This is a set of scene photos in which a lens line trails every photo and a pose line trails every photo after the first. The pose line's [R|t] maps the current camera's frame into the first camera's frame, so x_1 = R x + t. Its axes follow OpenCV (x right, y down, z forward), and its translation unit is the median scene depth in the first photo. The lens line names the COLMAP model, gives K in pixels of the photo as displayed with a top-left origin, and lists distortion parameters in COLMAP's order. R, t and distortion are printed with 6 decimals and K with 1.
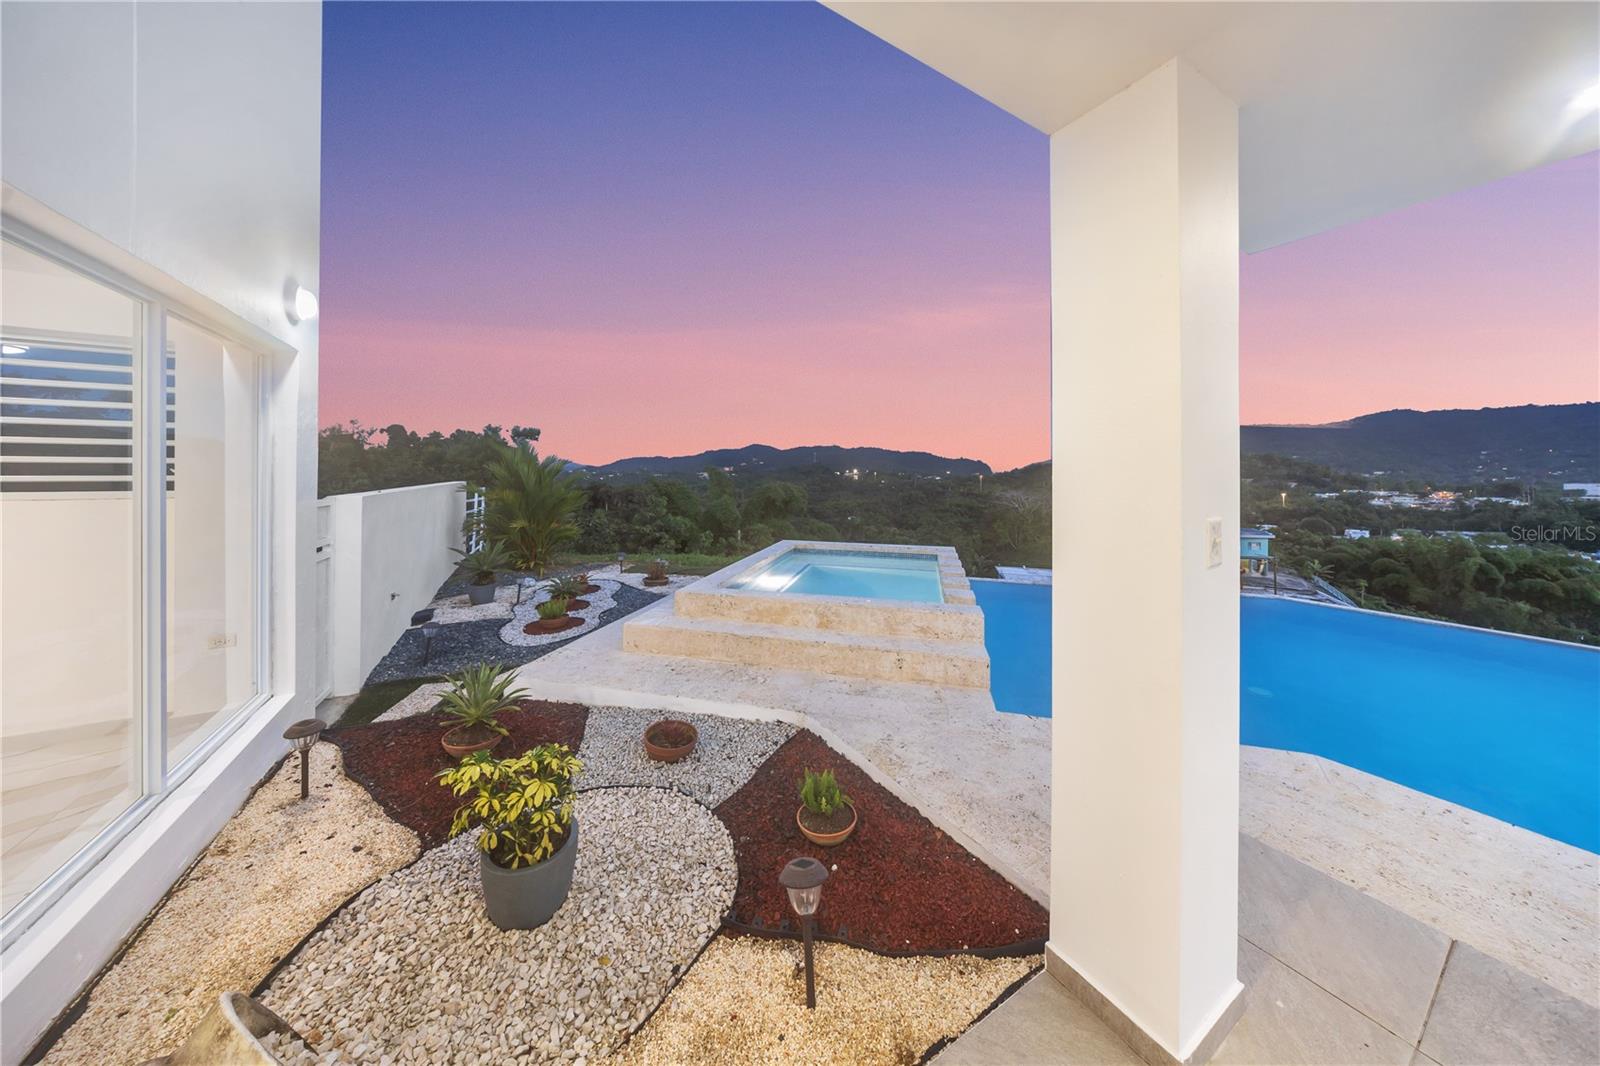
lens RADIAL K [[475.5, 0, 799.4], [0, 475.5, 509.5], [0, 0, 1]] dist [-0.000017, 0.000089]
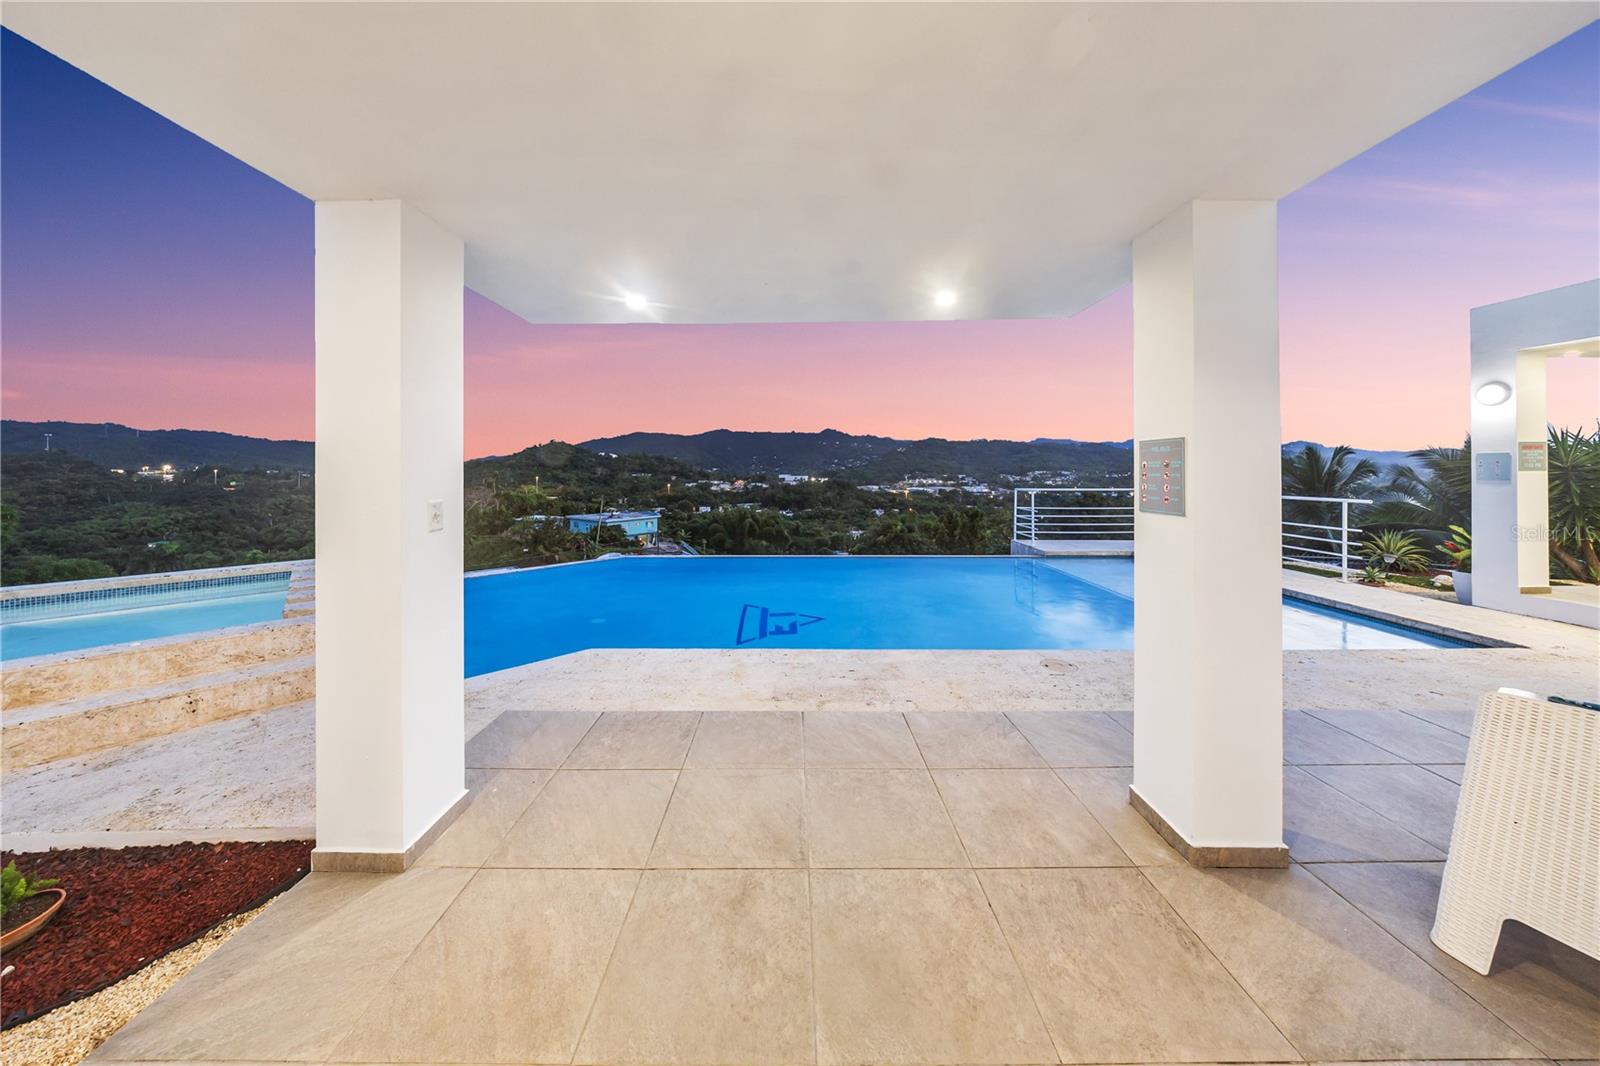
lens RADIAL K [[482.6, 0, 787.7], [0, 482.6, 470.4], [0, 0, 1]] dist [-0.000554, 0.000620]
pose [[0.521559, -0.003983, 0.853206, 0.035079], [0.067834, 0.997017, -0.036813, 0.016059], [-0.850515, 0.077076, 0.520273, -0.333214]]
